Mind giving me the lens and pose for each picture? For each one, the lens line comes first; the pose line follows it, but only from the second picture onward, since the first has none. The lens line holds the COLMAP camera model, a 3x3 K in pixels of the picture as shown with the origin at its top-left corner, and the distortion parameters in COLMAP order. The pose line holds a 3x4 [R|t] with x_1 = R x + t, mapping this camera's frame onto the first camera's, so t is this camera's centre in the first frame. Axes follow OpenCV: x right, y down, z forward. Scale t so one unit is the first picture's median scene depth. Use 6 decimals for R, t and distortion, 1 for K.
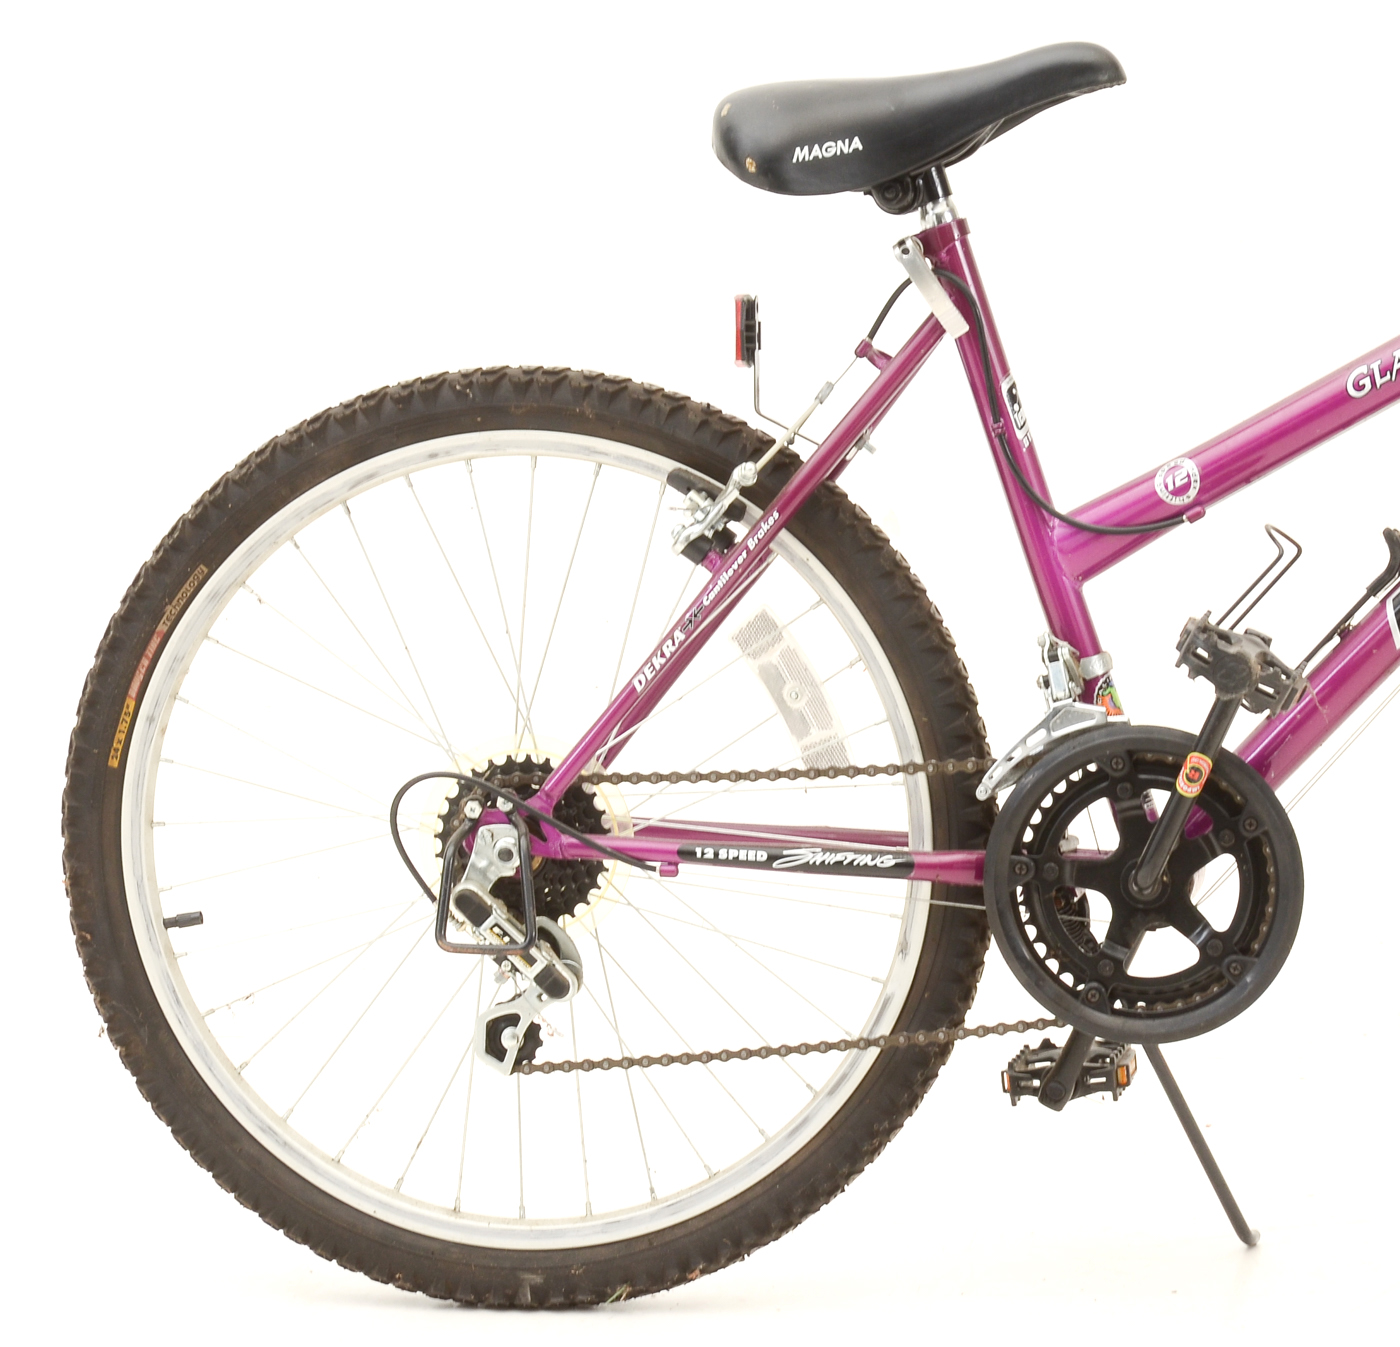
lens RADIAL K [[7010.1, 0, 700.0], [0, 7010.1, 673.5], [0, 0, 1]] dist [0.352904, 17.910191]
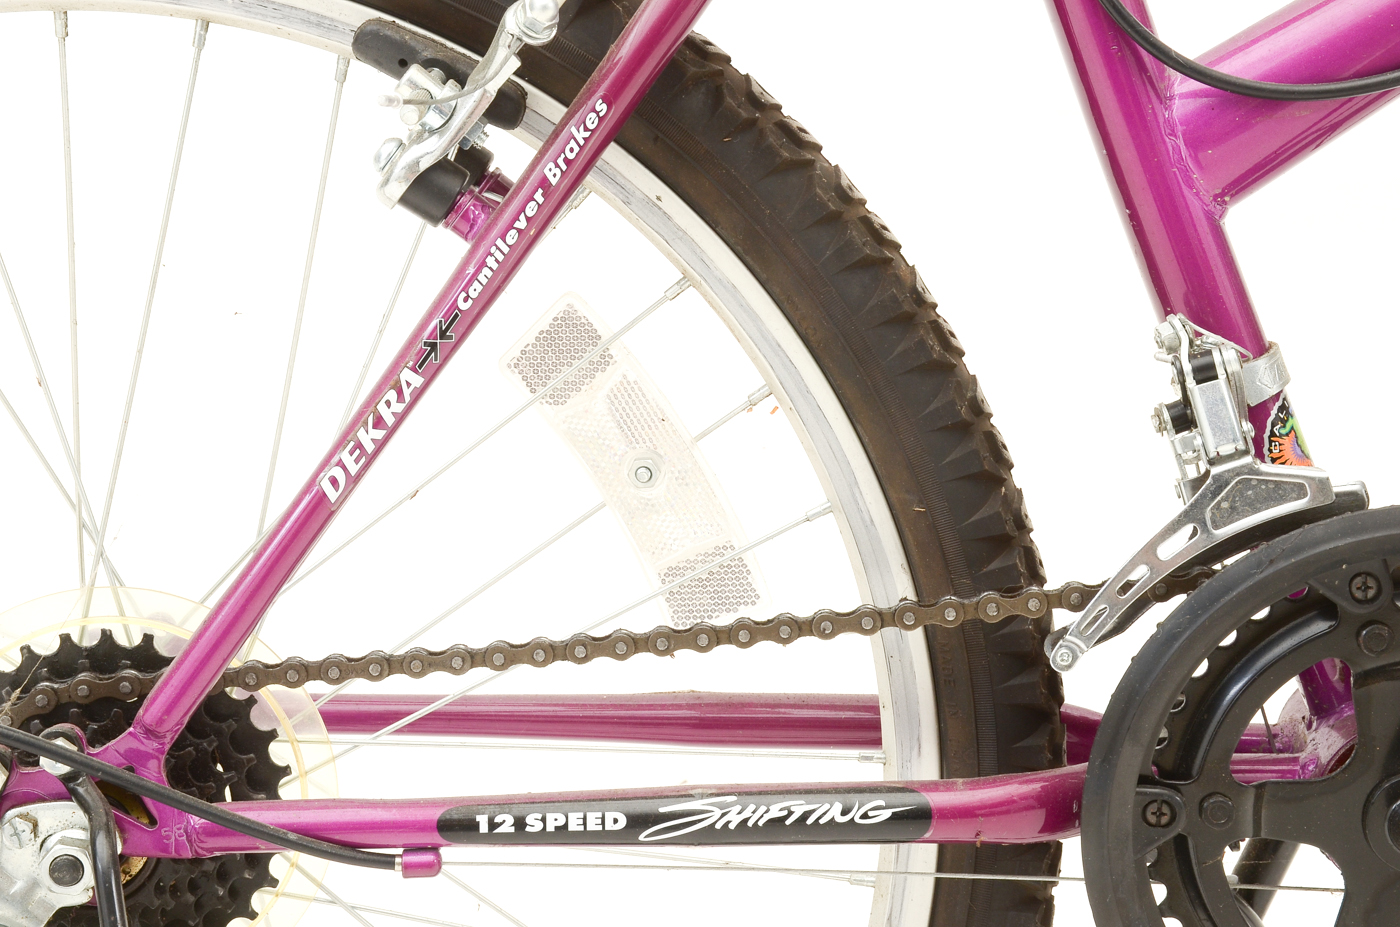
lens RADIAL K [[3072.5, 0, 697.9], [0, 3072.5, 491.5], [0, 0, 1]] dist [0.256803, 2.256898]
pose [[0.987683, -0.078411, 0.135403, -0.012528], [0.065425, 0.993050, 0.097833, -0.016835], [-0.142133, -0.087769, 0.985949, 0.791350]]
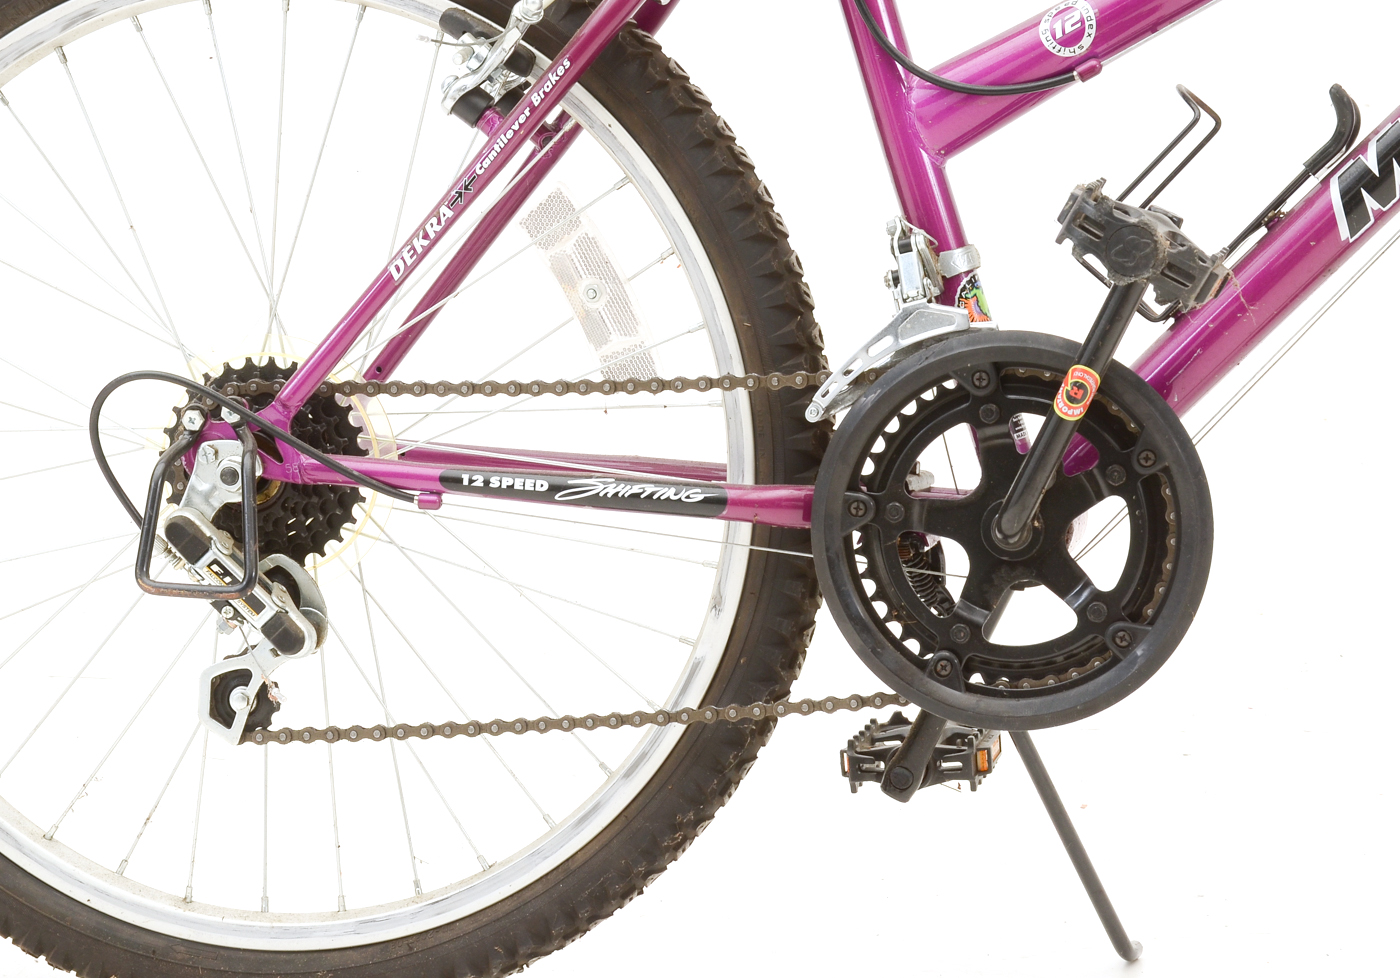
lens RADIAL K [[3902.5, 0, 633.8], [0, 3902.5, 485.6], [0, 0, 1]] dist [0.431079, 0.453932]
pose [[0.998715, 0.024857, -0.044170, 0.039550], [-0.024448, 0.999653, 0.009789, 0.021304], [0.044398, -0.008697, 0.998976, 0.546131]]
